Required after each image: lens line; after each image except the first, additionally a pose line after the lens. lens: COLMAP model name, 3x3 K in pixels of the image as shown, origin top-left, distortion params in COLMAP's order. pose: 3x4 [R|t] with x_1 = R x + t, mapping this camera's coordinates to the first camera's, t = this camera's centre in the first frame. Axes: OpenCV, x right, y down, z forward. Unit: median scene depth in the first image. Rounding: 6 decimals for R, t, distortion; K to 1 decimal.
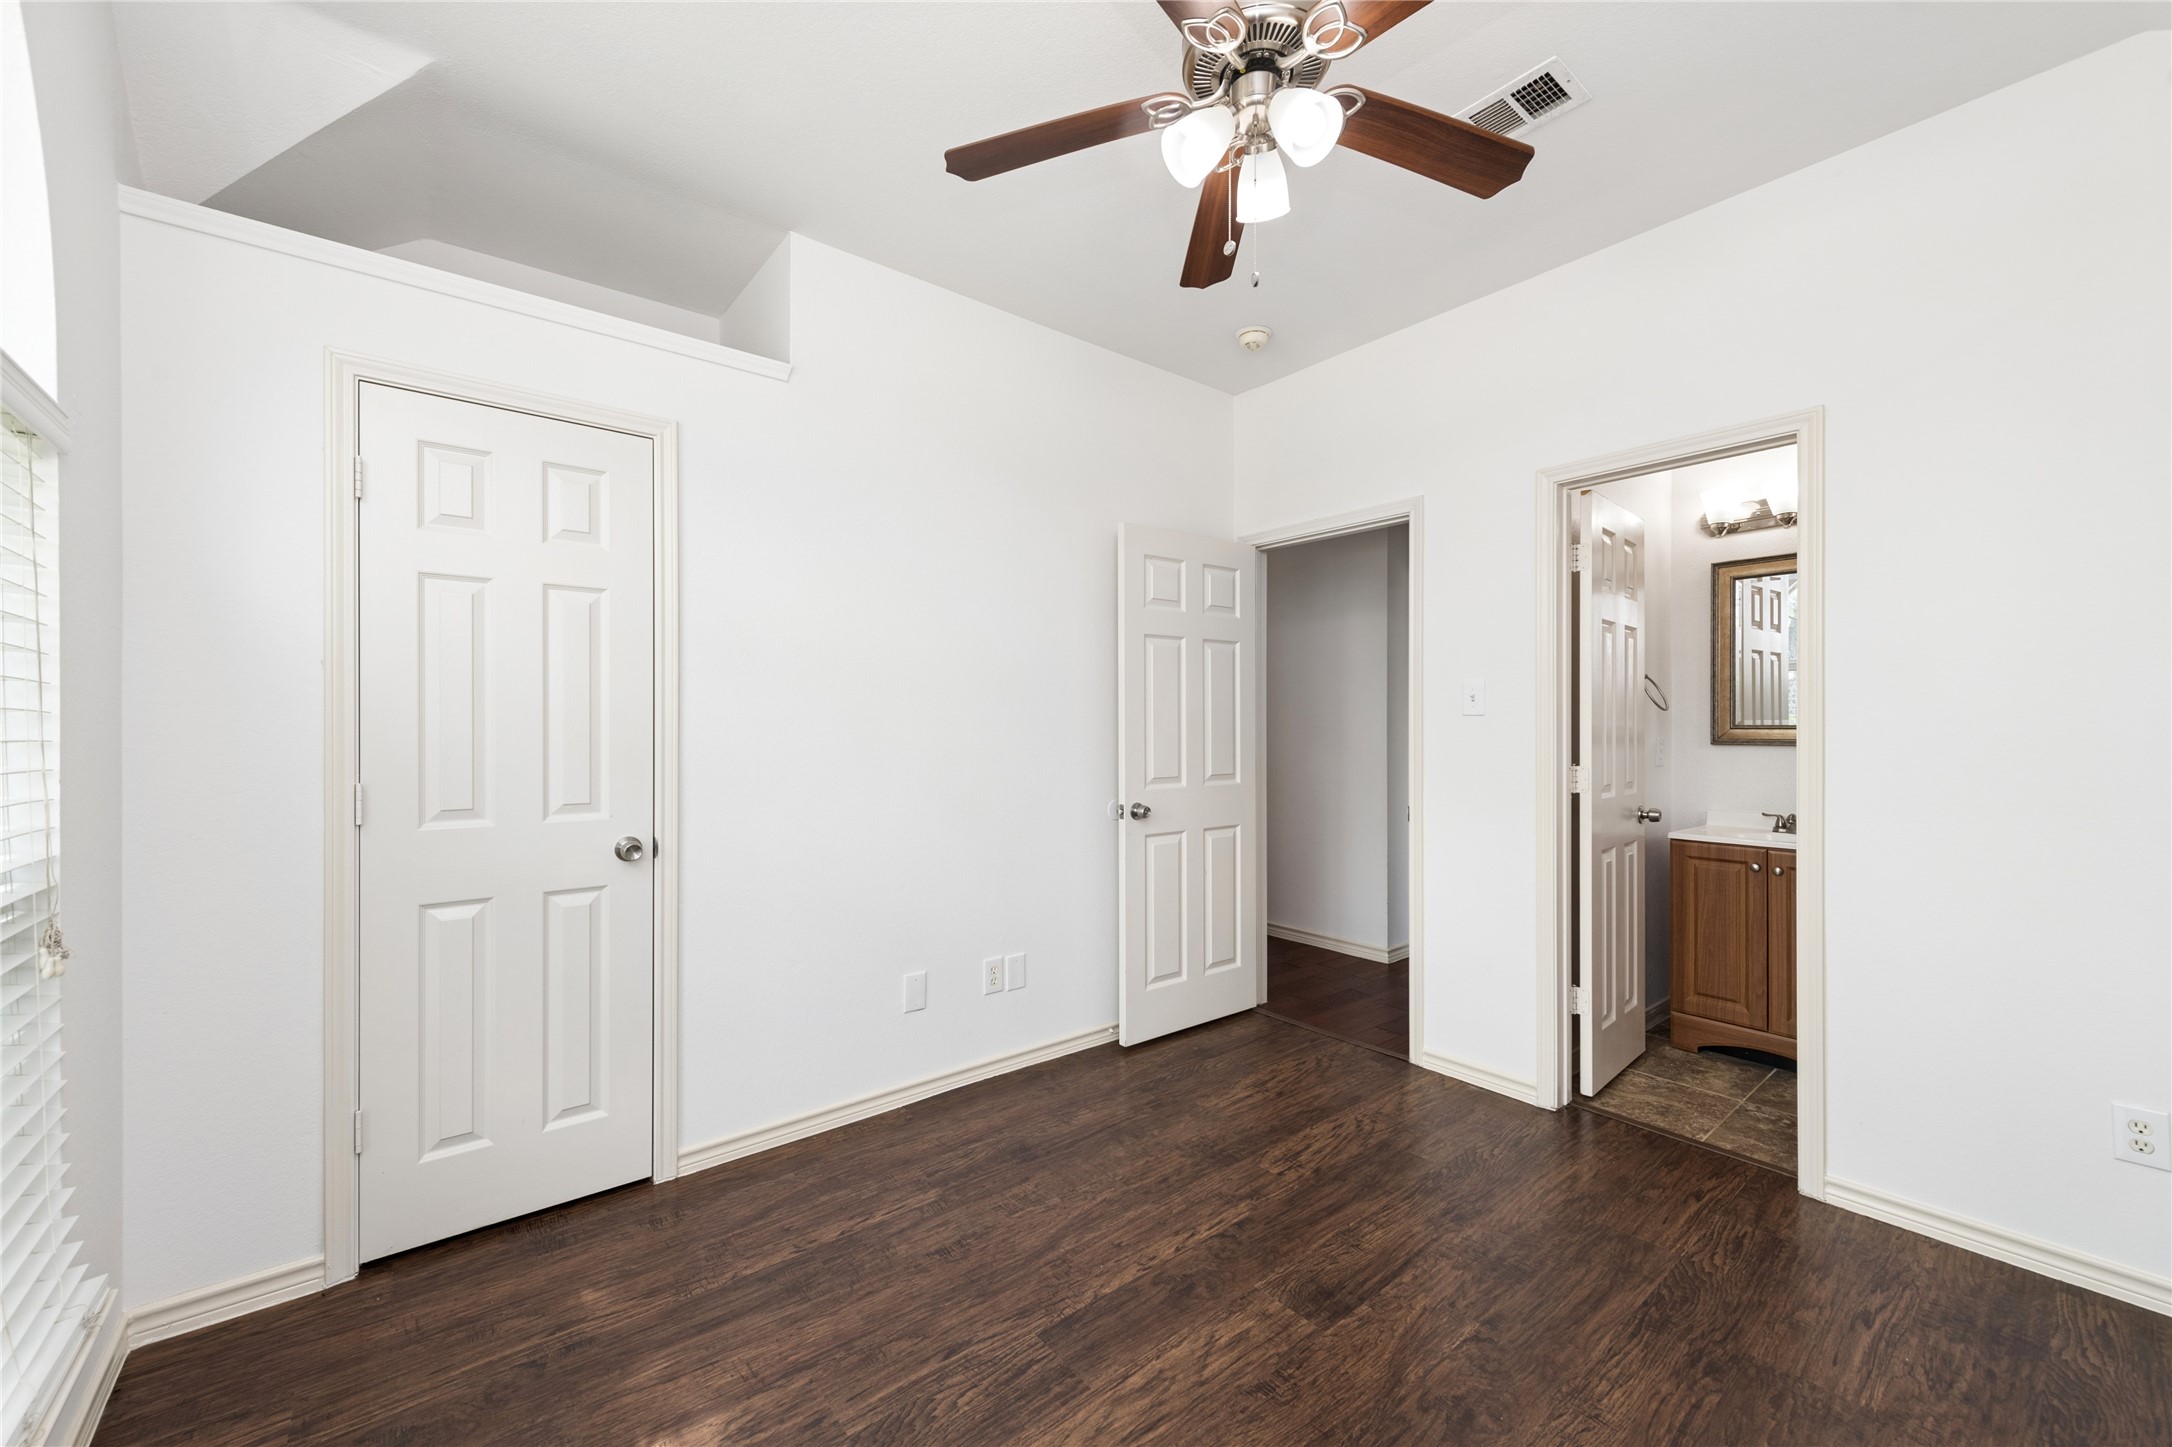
lens RADIAL K [[851.1, 0, 1023.0], [0, 851.1, 730.8], [0, 0, 1]] dist [-0.000950, -0.000046]
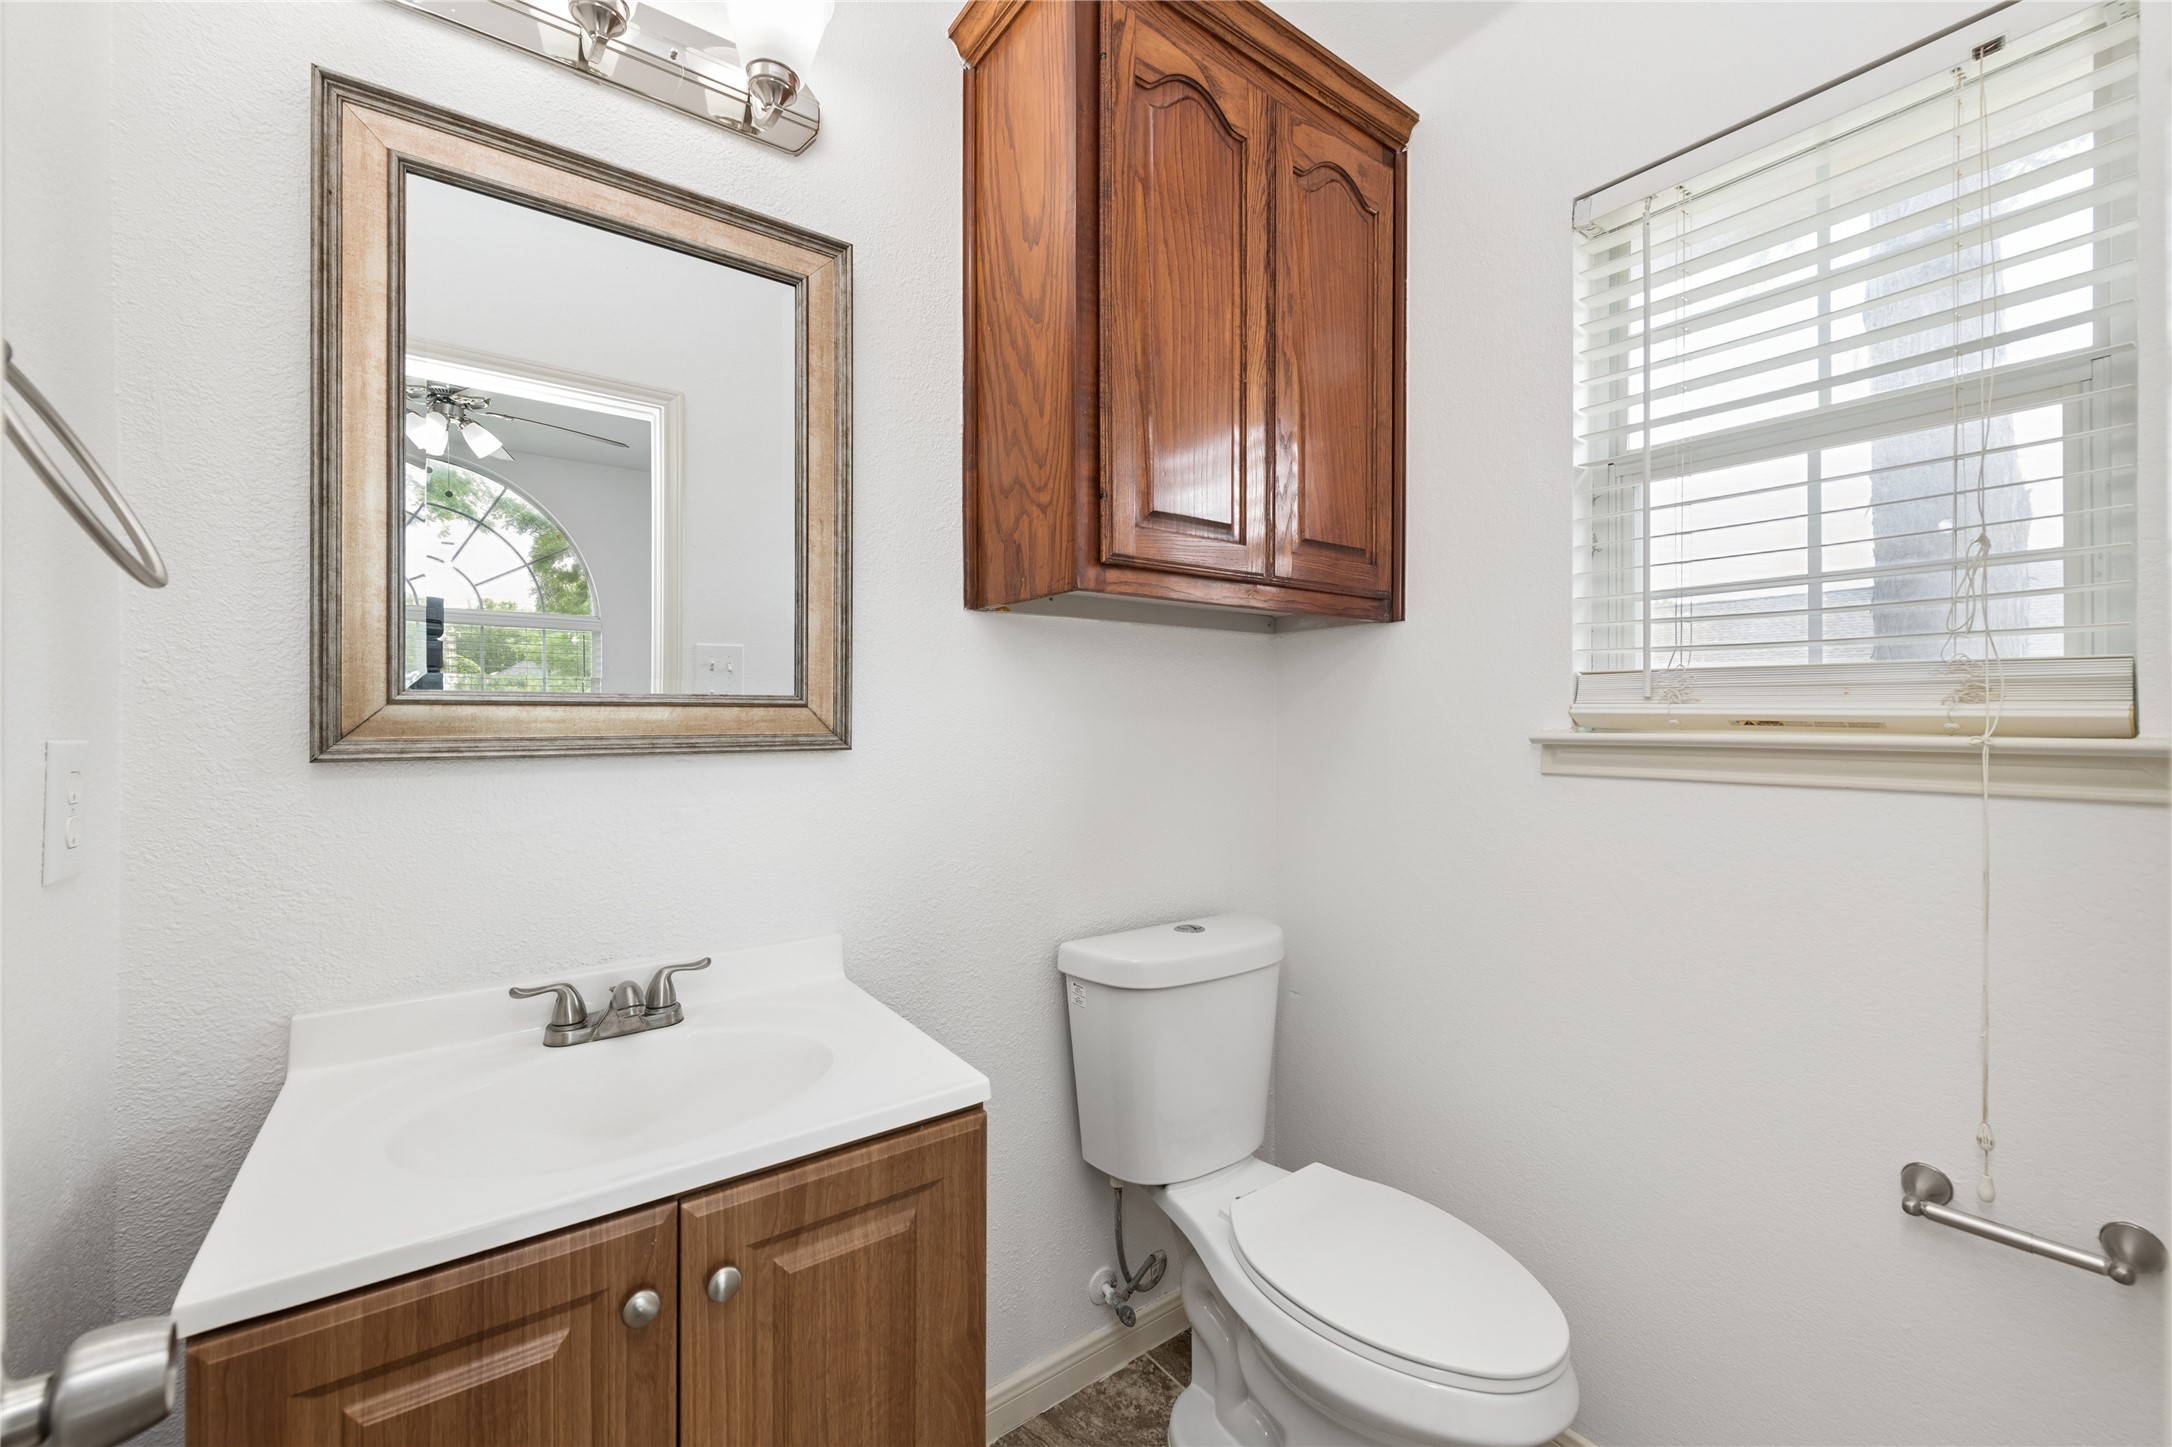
lens RADIAL K [[851.0, 0, 1088.7], [0, 851.0, 730.4], [0, 0, 1]] dist [0.000558, 0.000180]
pose [[0.003429, -0.000363, 0.999994, 0.586570], [0.000091, 1.000000, 0.000363, 0.005947], [-0.999994, 0.000089, 0.003429, 0.812858]]
